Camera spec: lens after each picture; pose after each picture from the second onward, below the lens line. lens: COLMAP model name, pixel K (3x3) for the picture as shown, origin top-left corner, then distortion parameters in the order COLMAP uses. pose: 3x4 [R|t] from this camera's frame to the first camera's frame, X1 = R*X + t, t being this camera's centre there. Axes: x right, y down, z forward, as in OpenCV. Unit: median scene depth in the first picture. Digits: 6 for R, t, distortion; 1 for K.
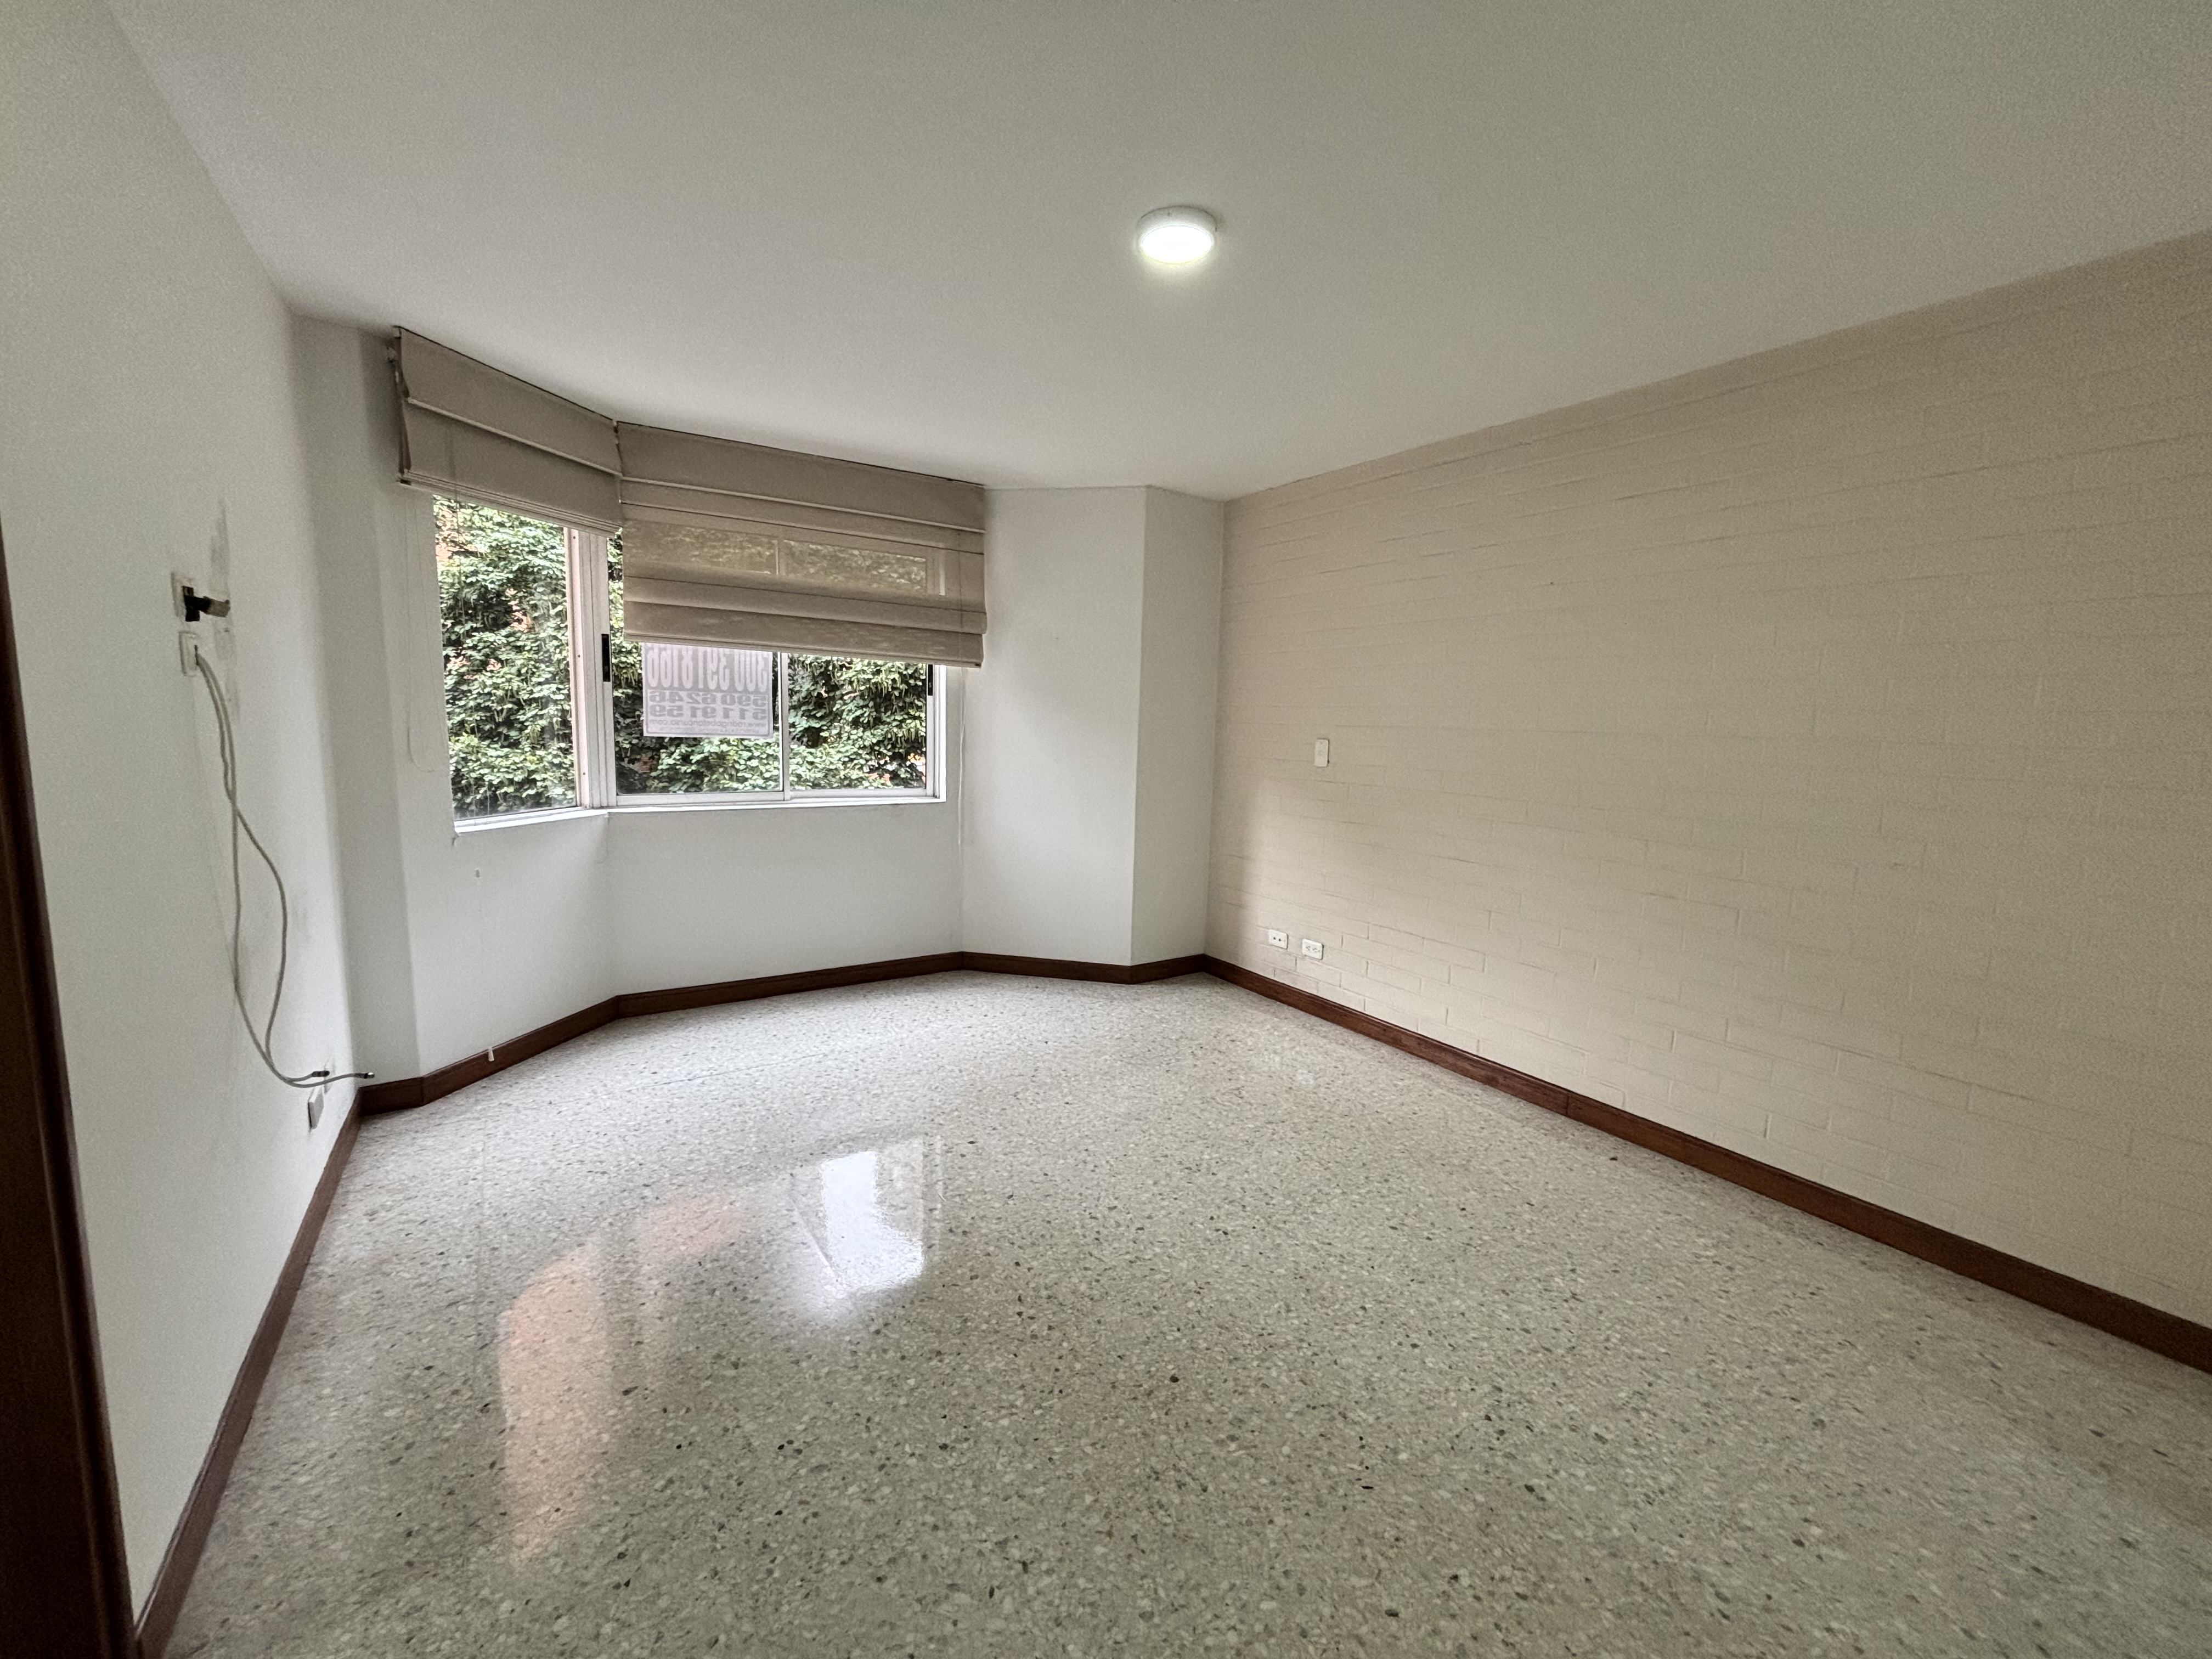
lens RADIAL K [[894.6, 0, 1100.3], [0, 894.6, 820.4], [0, 0, 1]] dist [-0.000162, 0.000634]
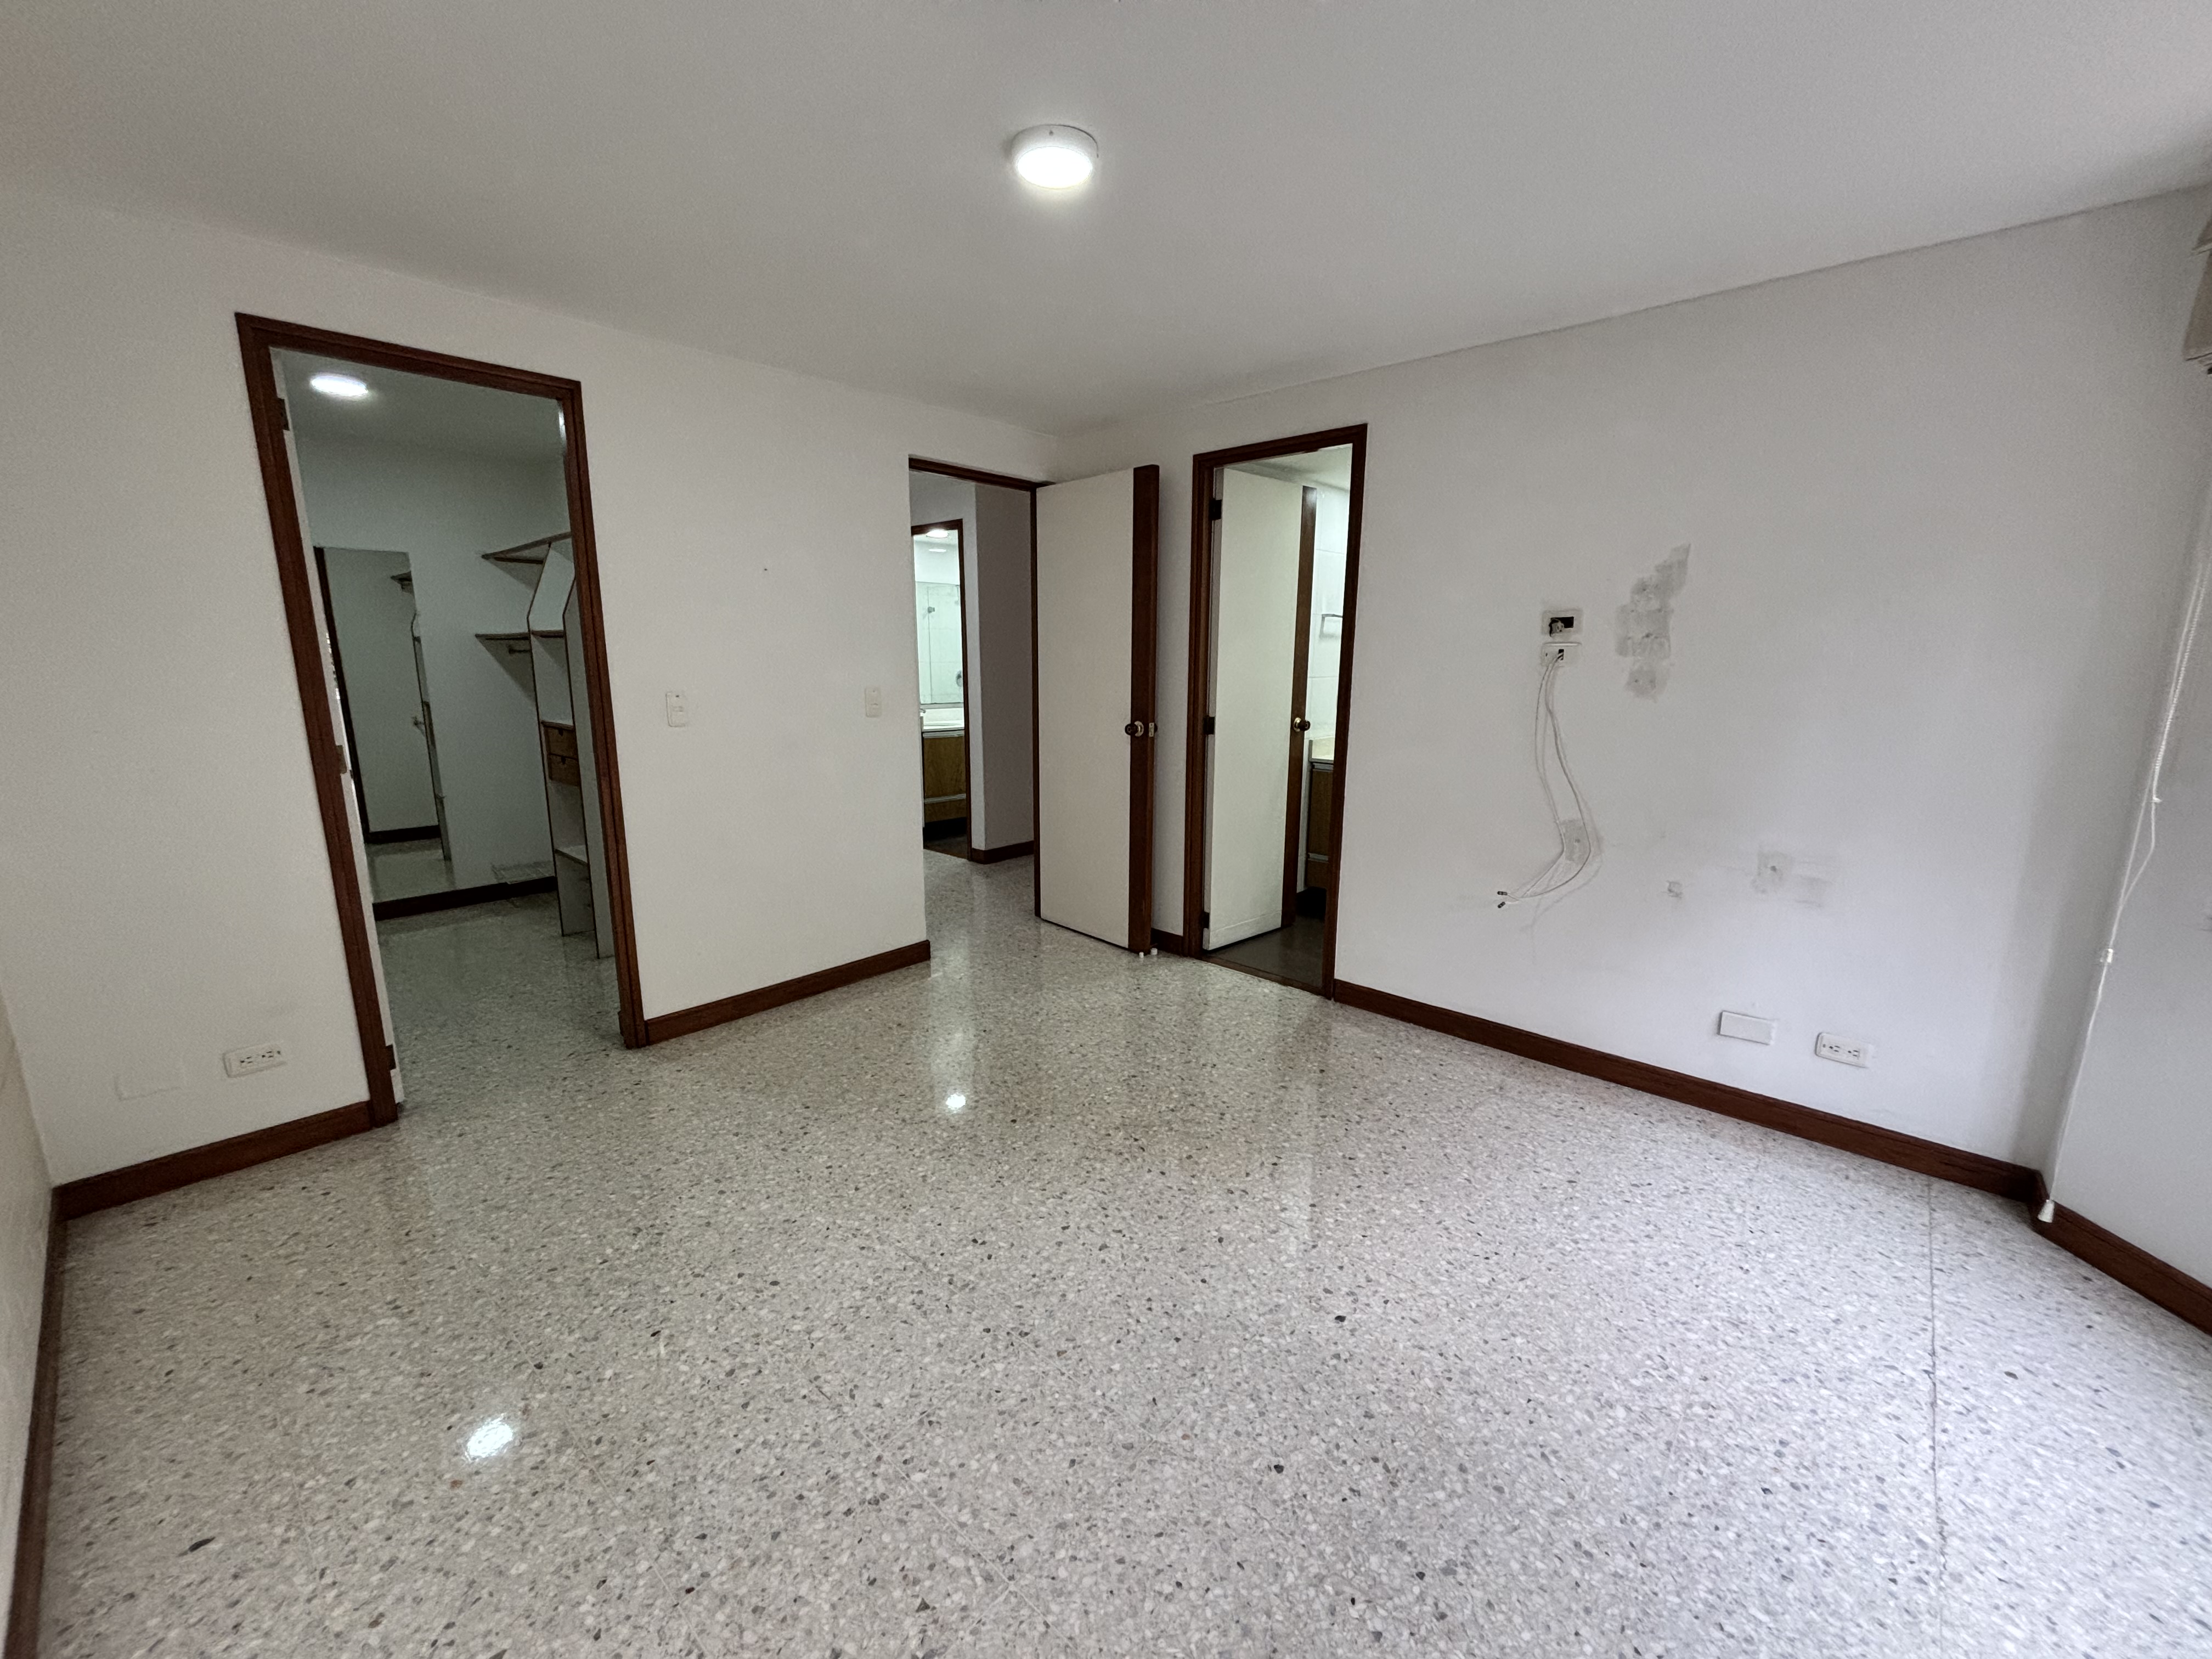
lens RADIAL K [[894.6, 0, 1105.0], [0, 894.6, 842.0], [0, 0, 1]] dist [-0.000162, 0.000634]
pose [[-0.966850, 0.019246, -0.254620, 0.235692], [-0.063289, 0.947979, 0.311979, -0.224657], [0.247378, 0.317752, -0.915335, 1.736263]]
